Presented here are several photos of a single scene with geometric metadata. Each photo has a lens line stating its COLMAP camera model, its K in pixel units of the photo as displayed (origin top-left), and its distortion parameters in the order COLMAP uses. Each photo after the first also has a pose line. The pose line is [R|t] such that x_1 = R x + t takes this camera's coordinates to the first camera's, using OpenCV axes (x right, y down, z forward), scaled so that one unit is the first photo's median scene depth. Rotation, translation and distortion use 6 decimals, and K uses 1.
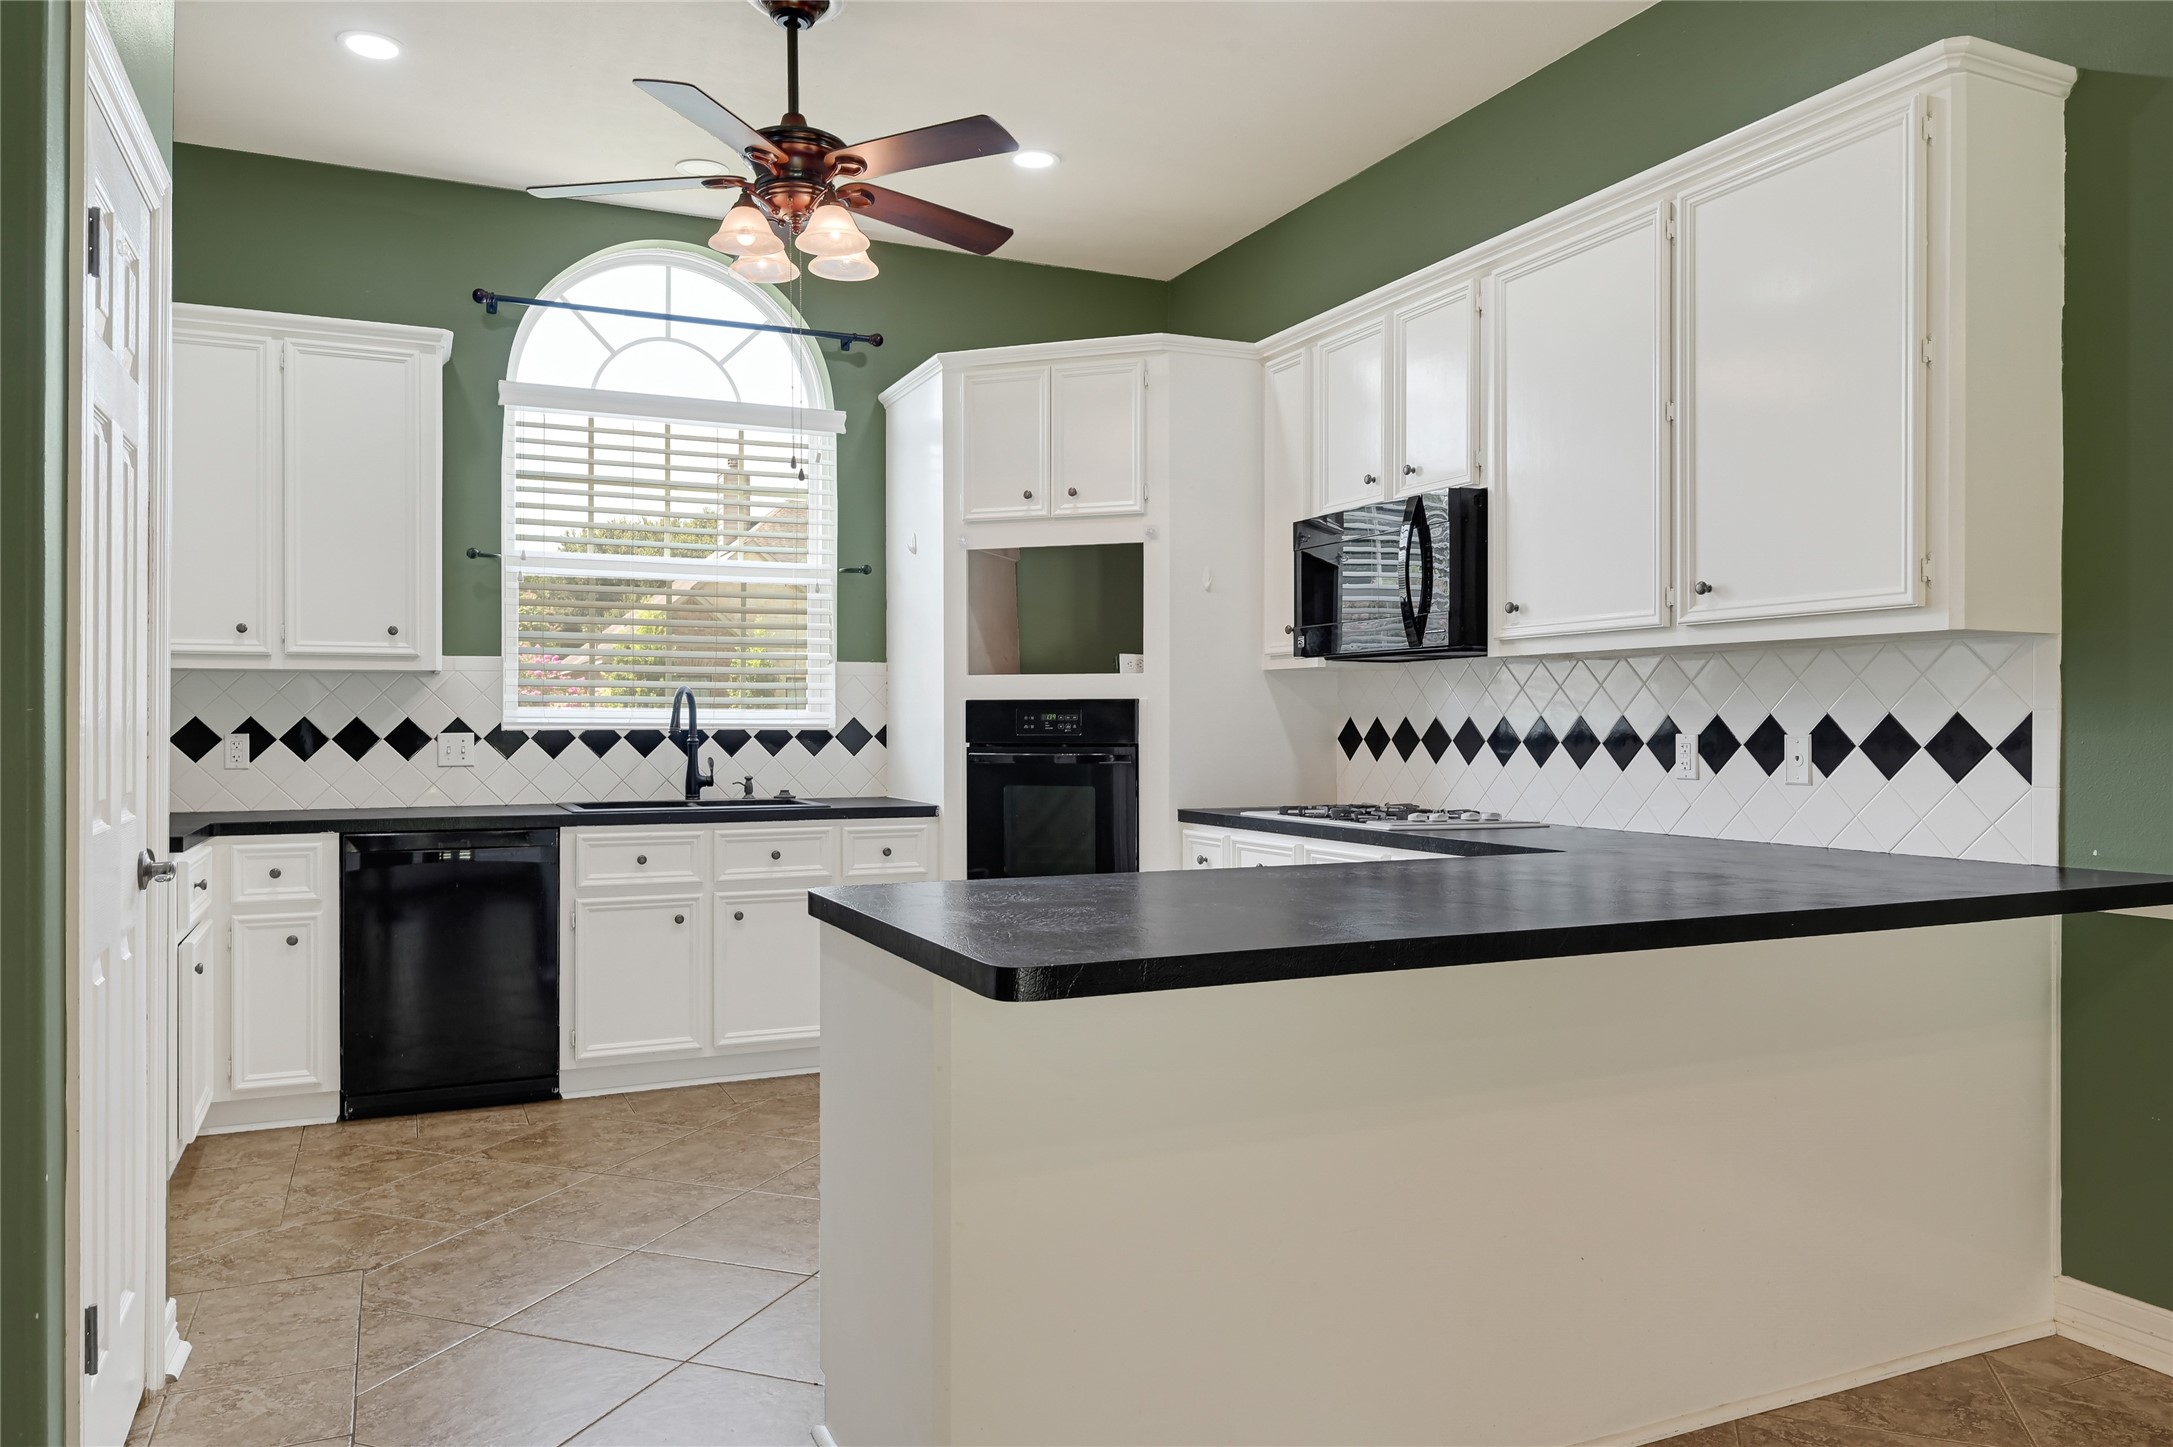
lens RADIAL K [[1502.9, 0, 1090.4], [0, 1502.9, 724.1], [0, 0, 1]] dist [-0.001785, -0.002510]
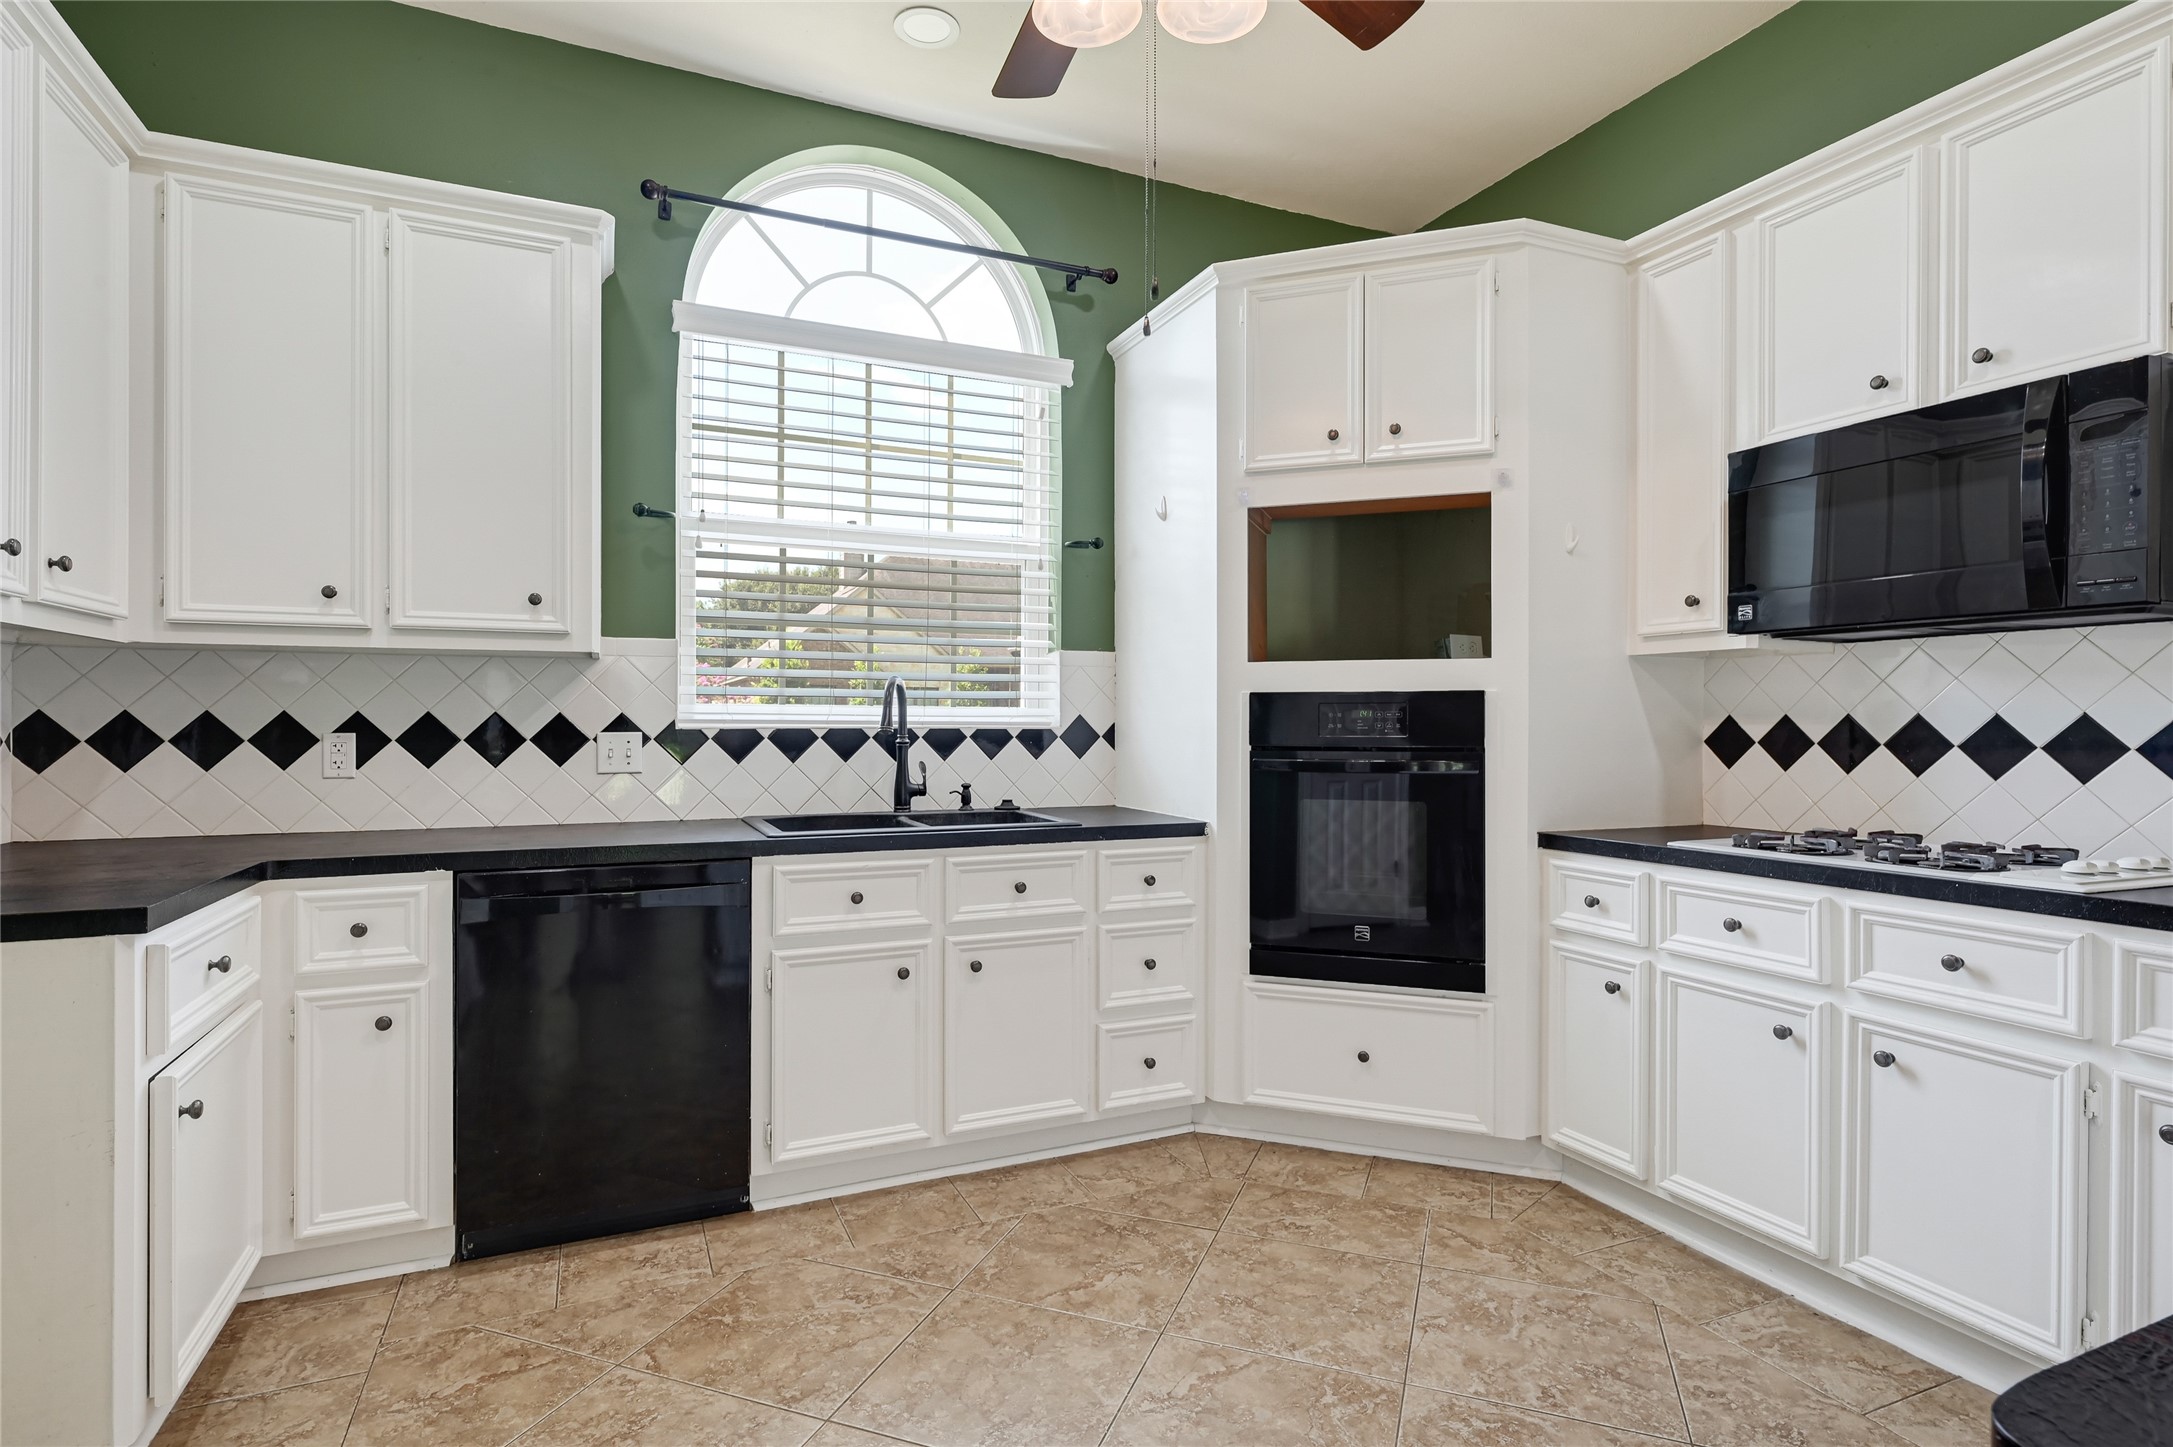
lens RADIAL K [[1091.7, 0, 1086.5], [0, 1091.7, 723.5], [0, 0, 1]] dist [-0.000645, 0.000036]
pose [[0.999913, 0.001963, -0.013061, -0.161367], [-0.001963, 0.999998, 0.000015, 0.000691], [0.013061, 0.000011, 0.999915, 0.410951]]
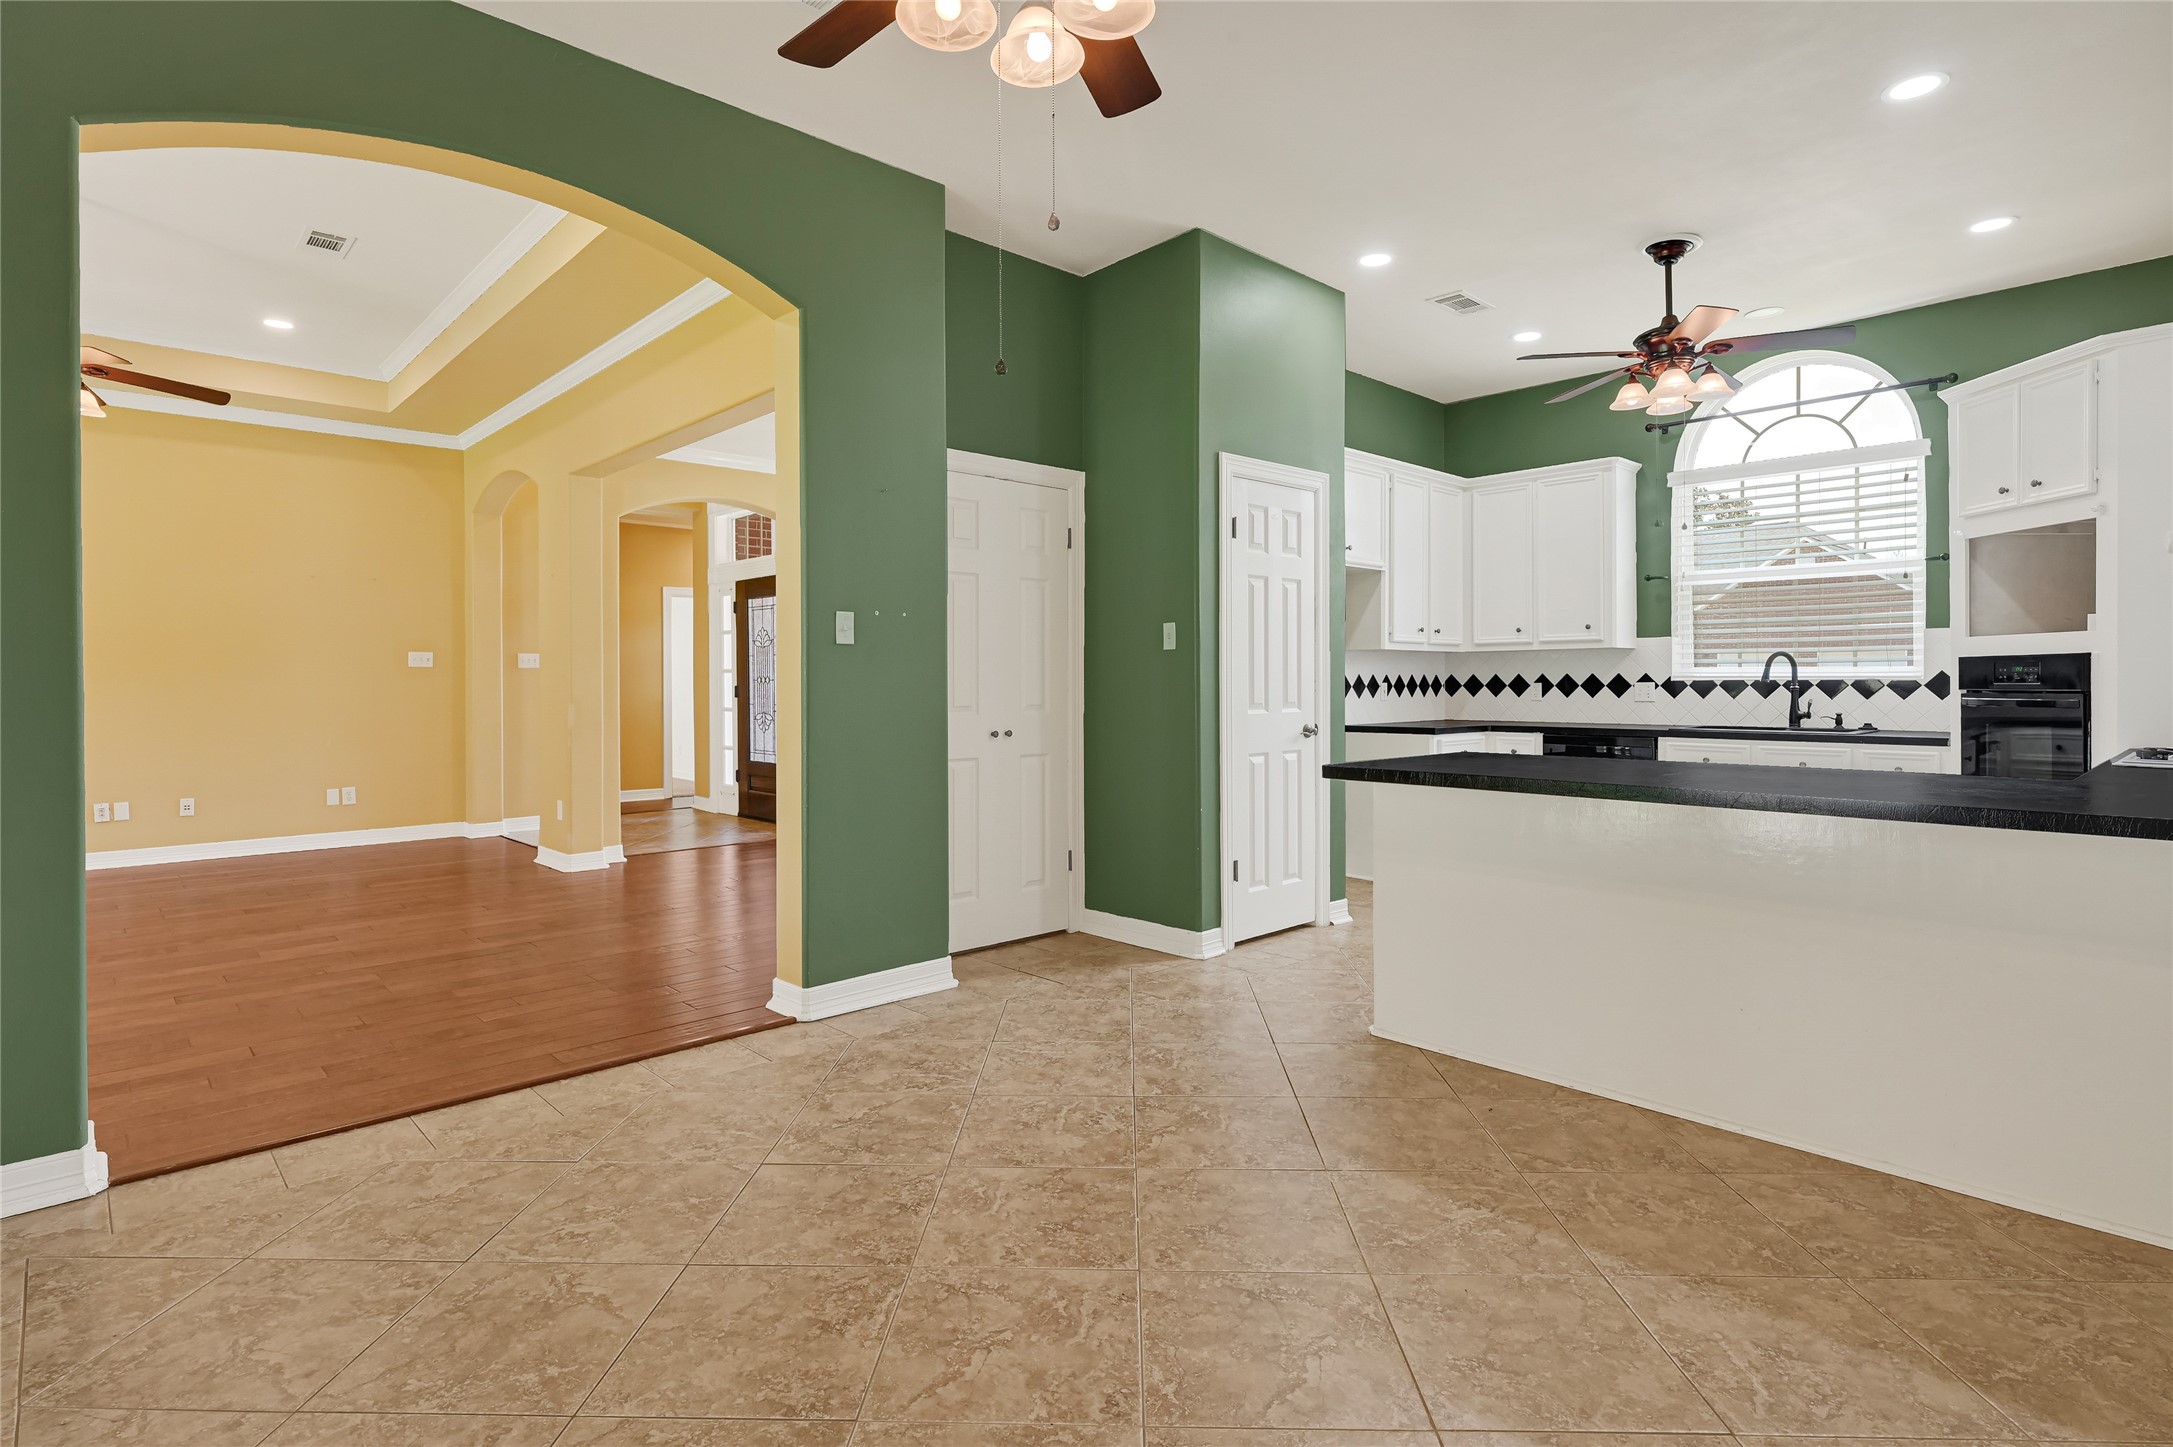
lens RADIAL K [[1085.1, 0, 1088.0], [0, 1085.1, 682.3], [0, 0, 1]] dist [-0.000199, 0.000032]
pose [[0.311234, 0.000047, -0.950333, 0.562865], [0.005370, 0.999984, 0.001808, 0.000163], [0.950318, -0.005666, 0.311229, 0.002397]]
